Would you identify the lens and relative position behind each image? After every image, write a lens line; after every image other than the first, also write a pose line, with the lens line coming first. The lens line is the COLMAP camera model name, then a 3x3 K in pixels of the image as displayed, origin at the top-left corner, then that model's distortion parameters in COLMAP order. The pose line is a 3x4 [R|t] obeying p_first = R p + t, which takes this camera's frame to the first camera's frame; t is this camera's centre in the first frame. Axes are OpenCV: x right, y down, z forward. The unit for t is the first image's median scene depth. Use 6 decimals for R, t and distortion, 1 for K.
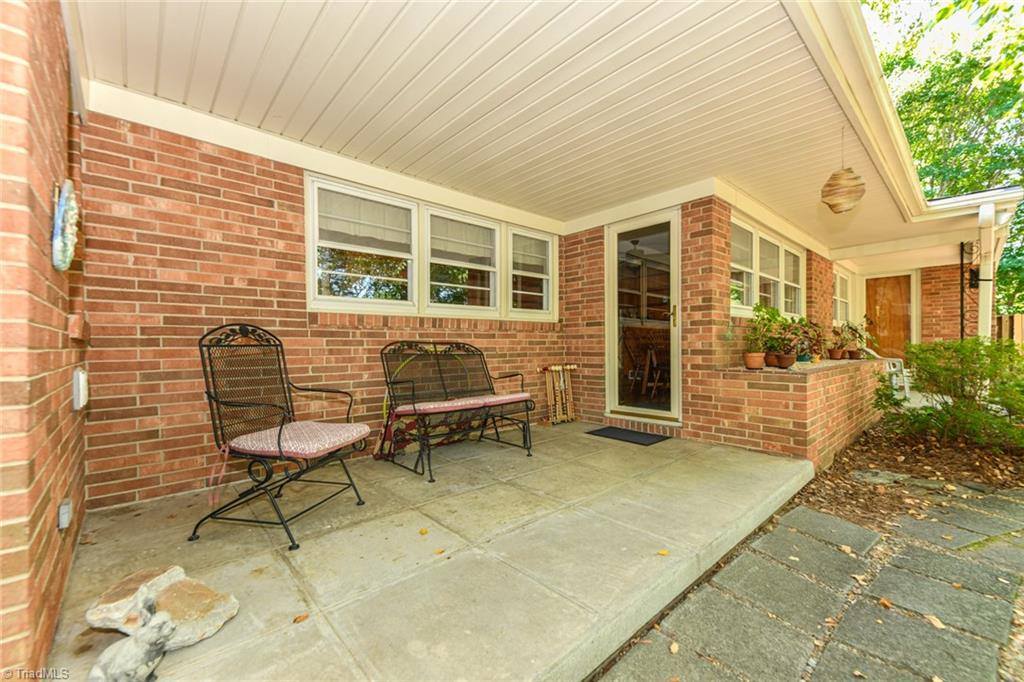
lens RADIAL K [[415.0, 0, 487.2], [0, 415.0, 346.7], [0, 0, 1]] dist [0.009241, -0.003539]
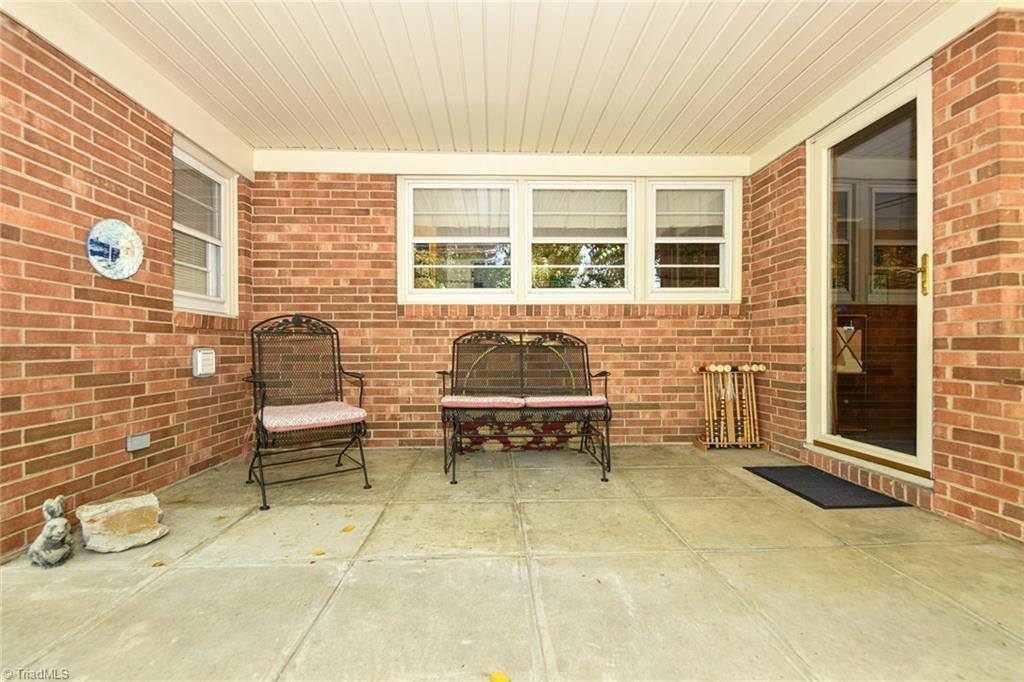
lens RADIAL K [[415.0, 0, 503.9], [0, 415.0, 344.8], [0, 0, 1]] dist [0.009241, -0.003539]
pose [[0.775391, 0.002738, -0.631475, 0.411603], [-0.004709, 0.999988, -0.001446, 0.018772], [0.631464, 0.004095, 0.775395, 0.288308]]
